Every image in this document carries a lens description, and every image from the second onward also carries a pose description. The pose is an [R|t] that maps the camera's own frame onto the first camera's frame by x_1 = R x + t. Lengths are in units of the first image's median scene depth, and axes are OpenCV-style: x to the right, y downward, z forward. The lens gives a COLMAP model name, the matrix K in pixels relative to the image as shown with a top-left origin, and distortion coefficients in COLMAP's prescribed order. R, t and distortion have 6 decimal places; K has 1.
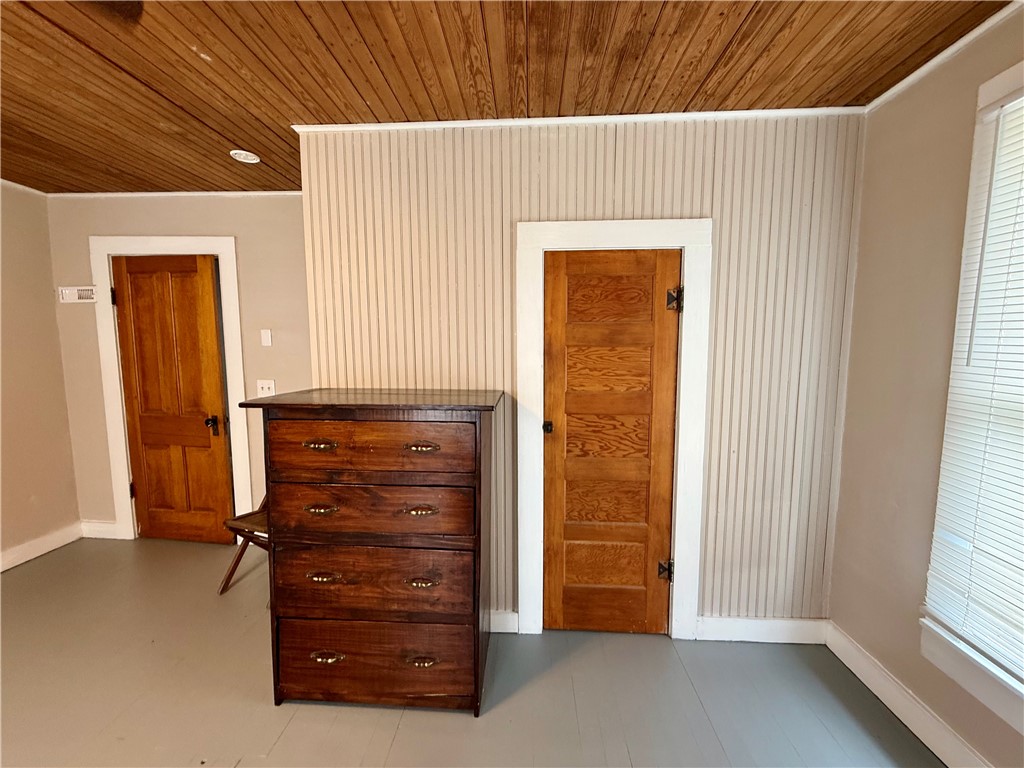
lens RADIAL K [[407.8, 0, 509.0], [0, 407.8, 382.9], [0, 0, 1]] dist [-0.000958, 0.000516]
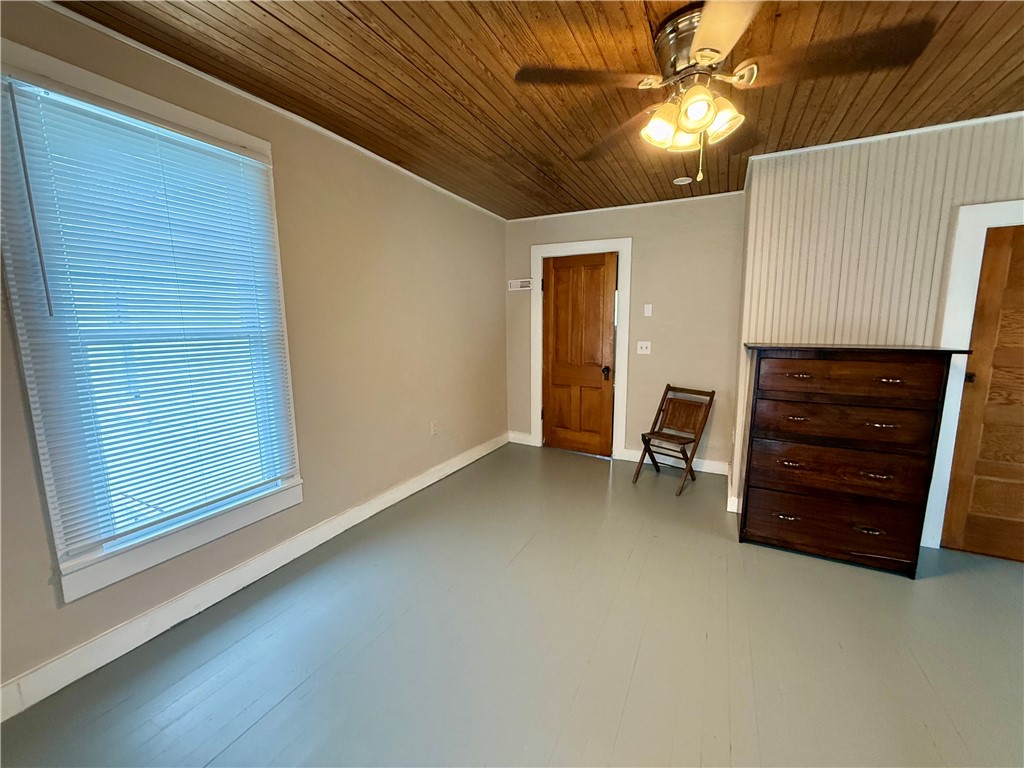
lens RADIAL K [[407.8, 0, 509.0], [0, 407.8, 382.9], [0, 0, 1]] dist [-0.000958, 0.000516]
pose [[0.913104, 0.052884, -0.404281, -0.486848], [-0.033583, 0.997938, 0.054691, 0.077329], [0.406340, -0.036361, 0.912998, -0.475003]]
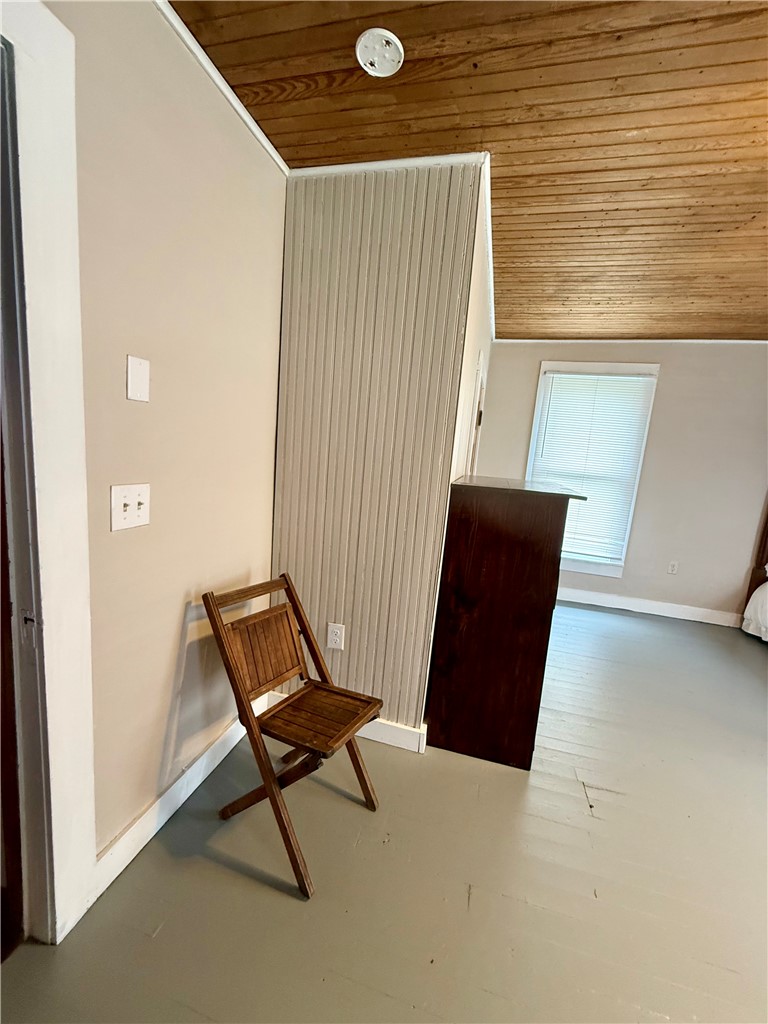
lens RADIAL K [[407.8, 0, 384.0], [0, 407.8, 512.0], [0, 0, 1]] dist [-0.000958, 0.000516]
pose [[0.217453, -0.133152, 0.966946, -1.014772], [0.014033, 0.990976, 0.133305, -0.033941], [-0.975970, -0.015418, 0.217359, 0.716630]]
